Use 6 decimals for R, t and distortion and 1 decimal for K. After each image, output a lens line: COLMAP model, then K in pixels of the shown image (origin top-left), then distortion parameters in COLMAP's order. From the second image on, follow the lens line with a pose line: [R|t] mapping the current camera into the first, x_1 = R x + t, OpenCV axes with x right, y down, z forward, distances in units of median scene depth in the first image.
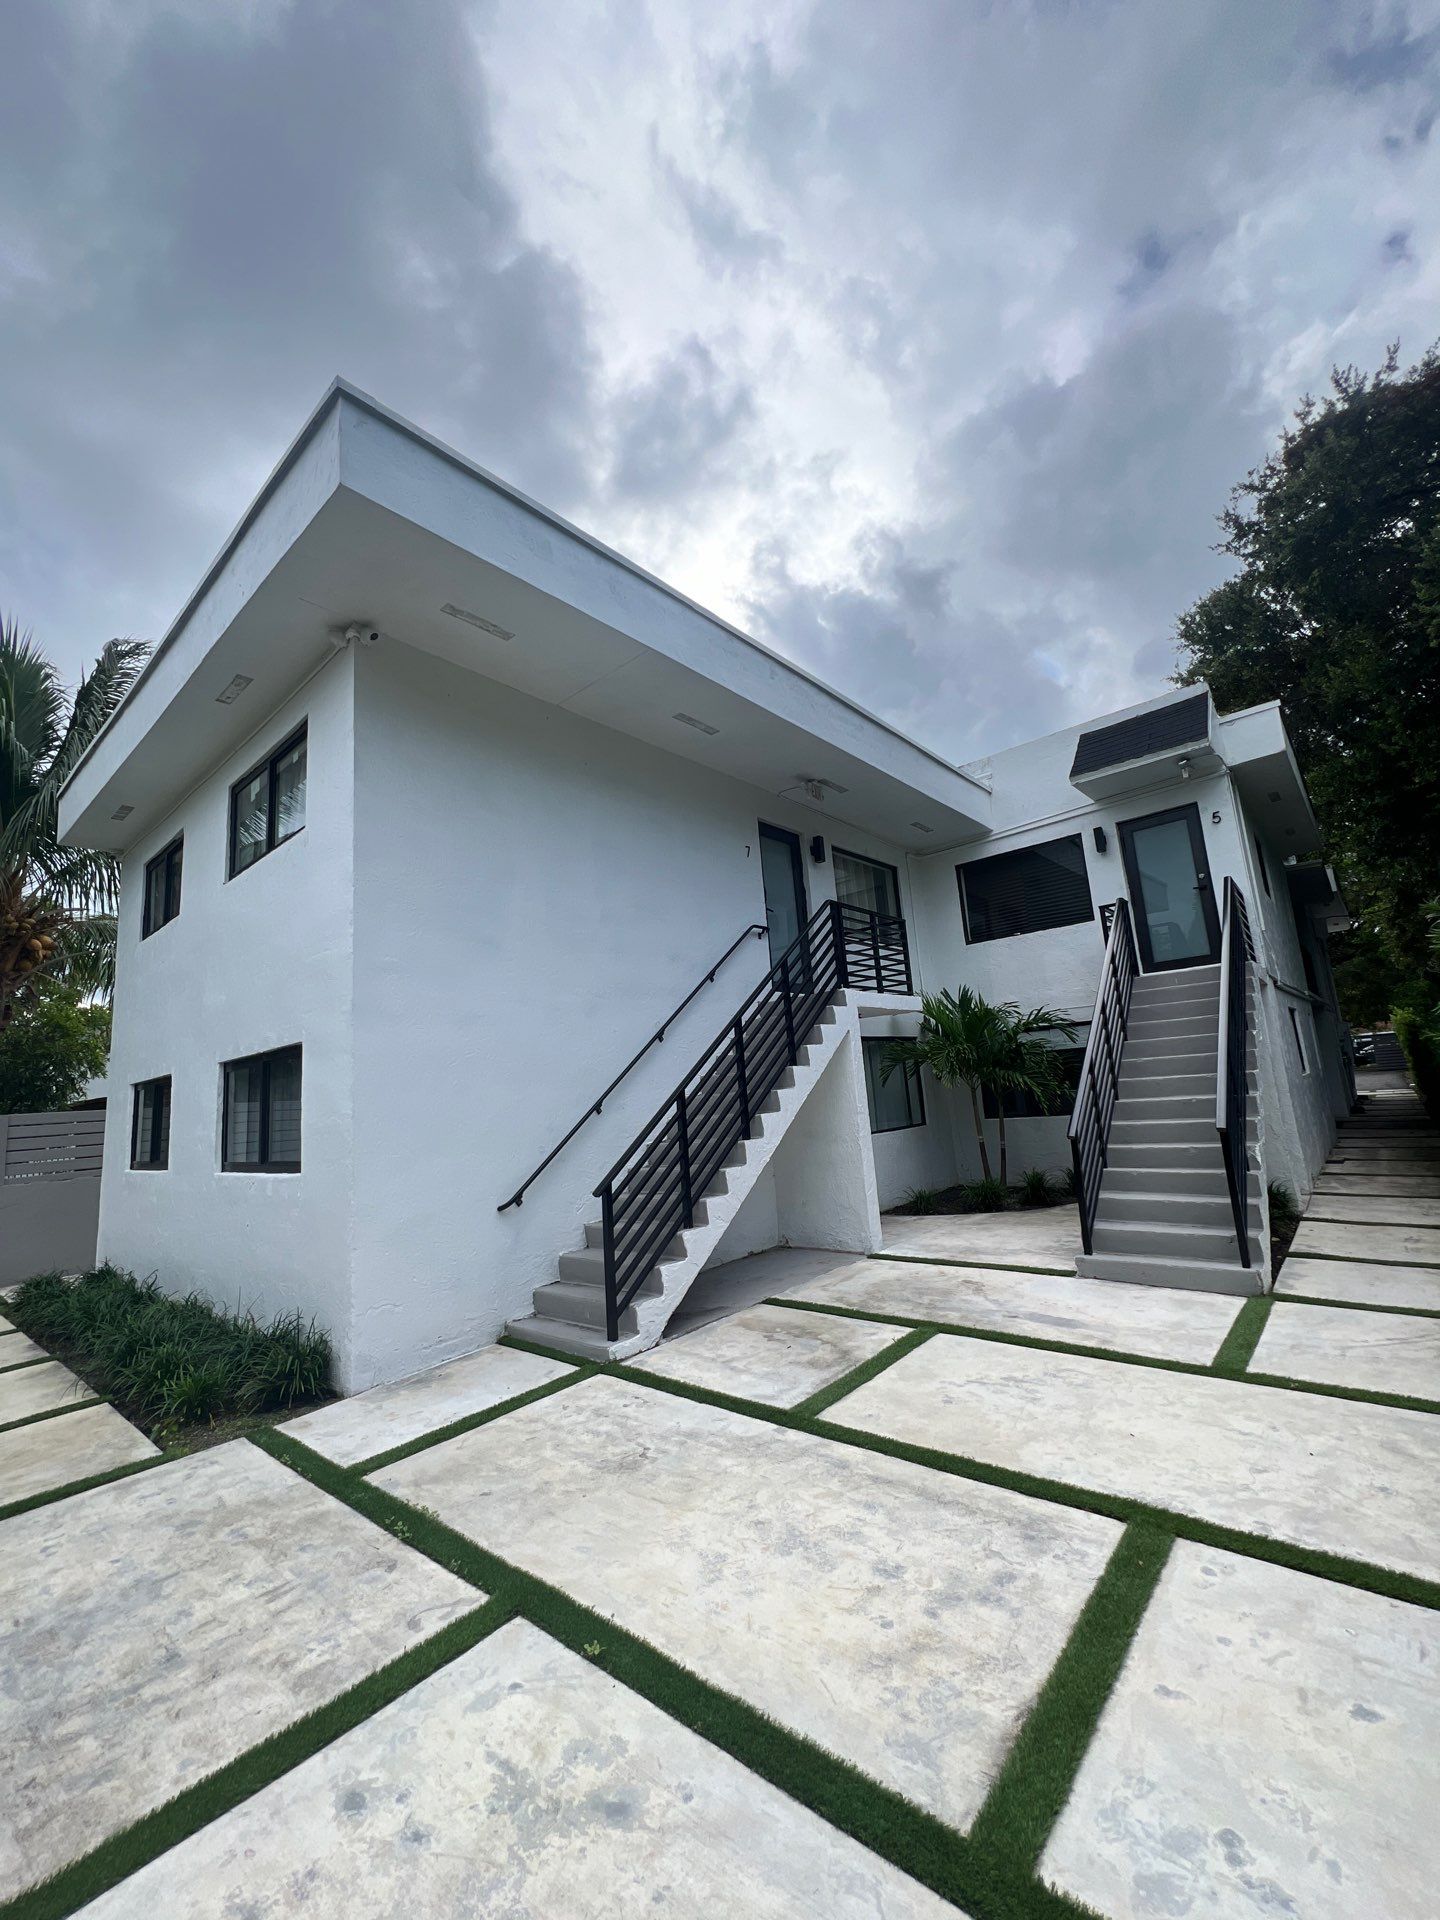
lens RADIAL K [[768.3, 0, 715.1], [0, 768.3, 965.9], [0, 0, 1]] dist [-0.002300, 0.000031]
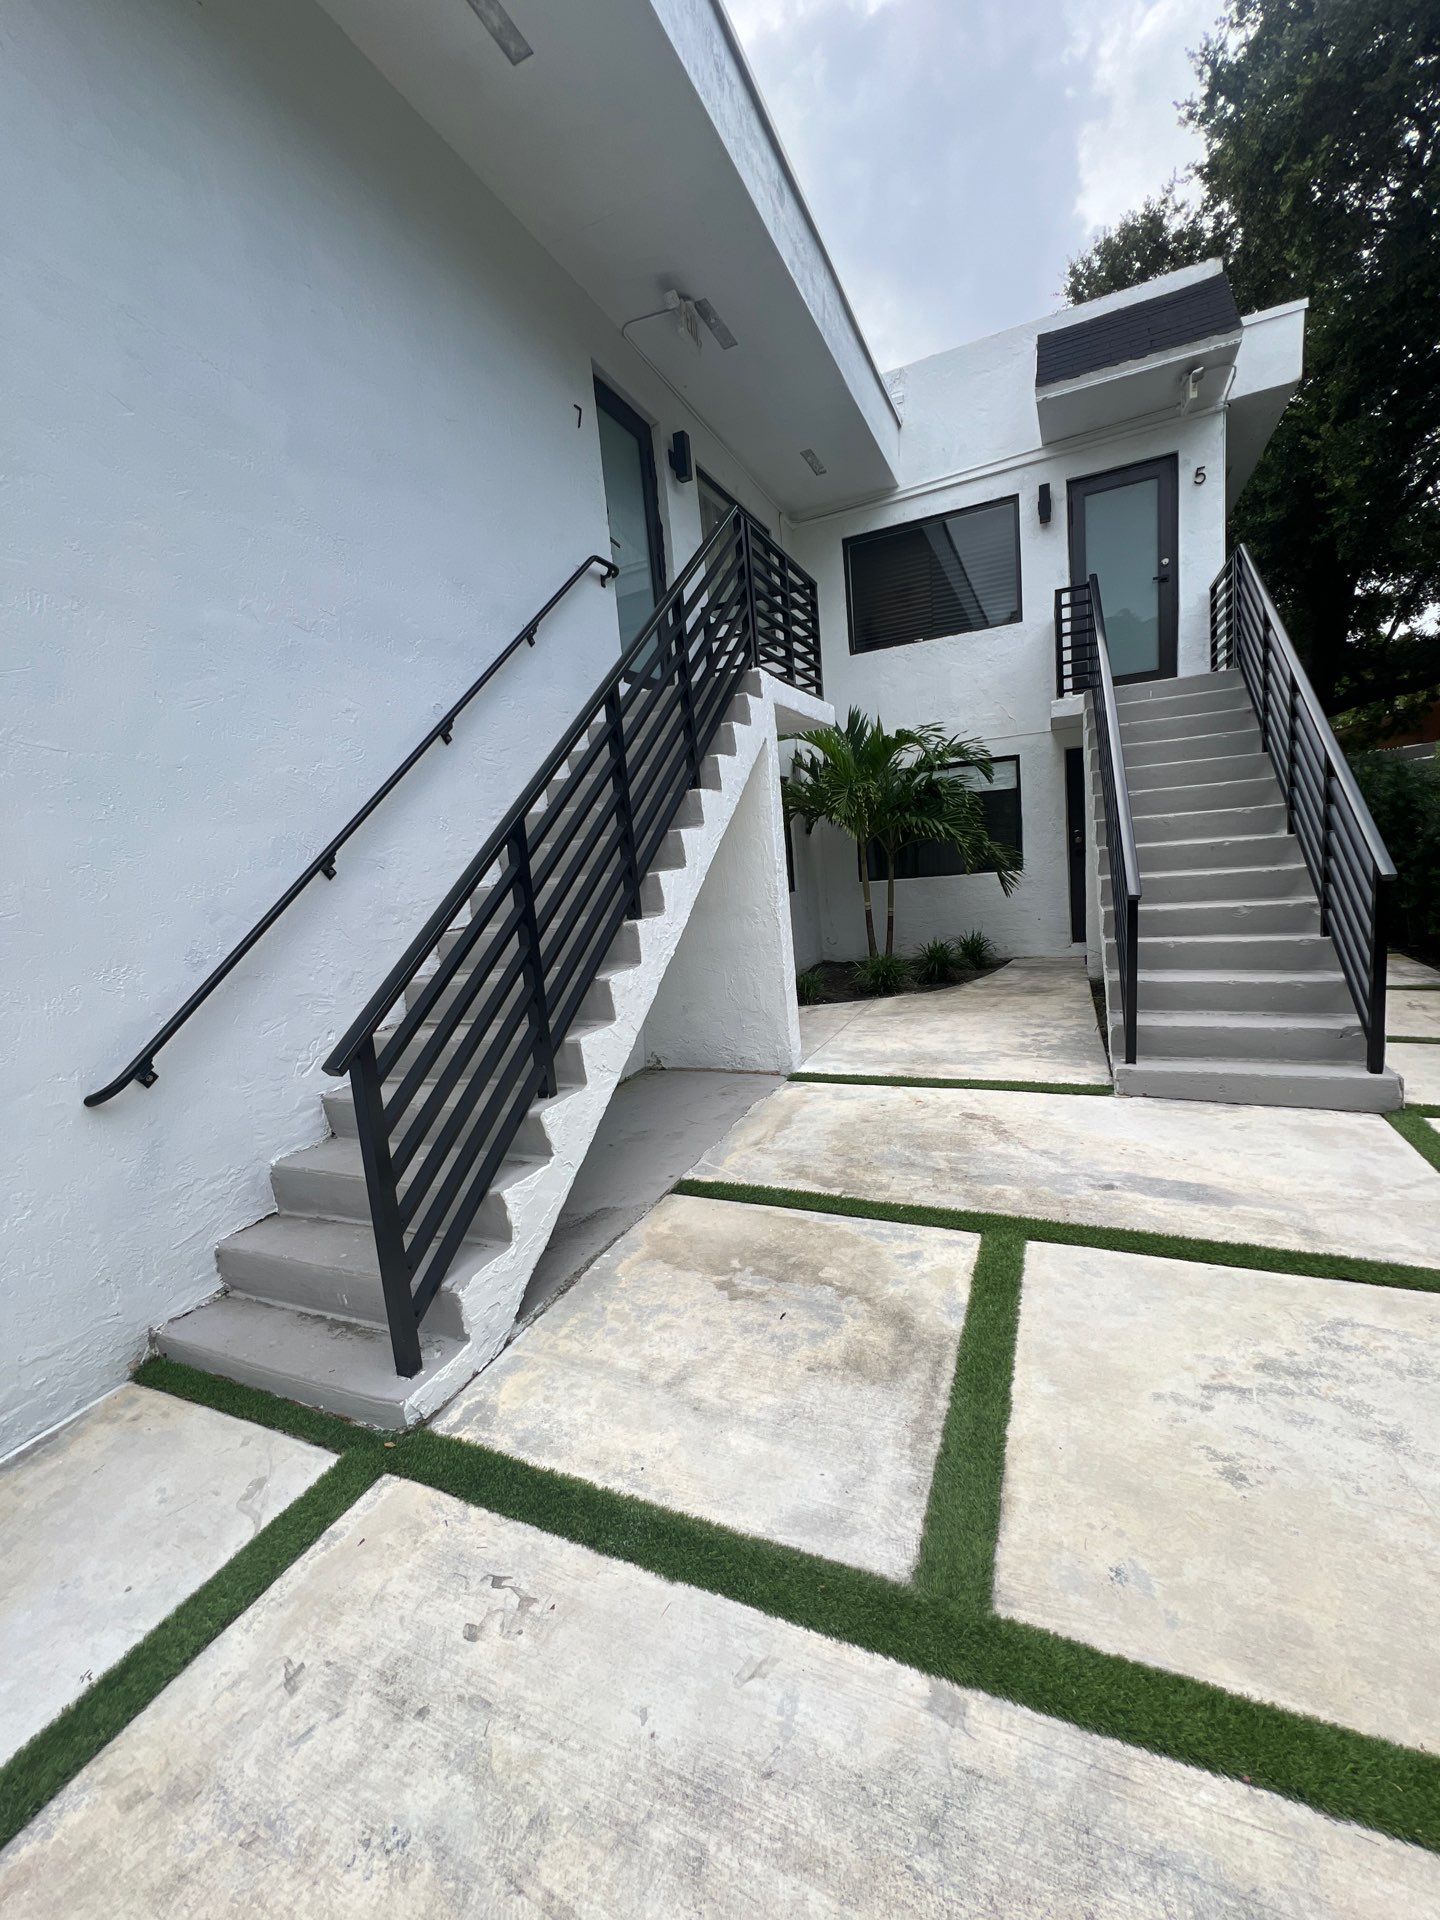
lens RADIAL K [[768.3, 0, 715.1], [0, 768.3, 965.9], [0, 0, 1]] dist [-0.002300, 0.000031]
pose [[0.956277, -0.054660, 0.287310, -0.069843], [-0.029988, 0.958876, 0.282236, 0.116360], [-0.290921, -0.278511, 0.915312, 0.537300]]
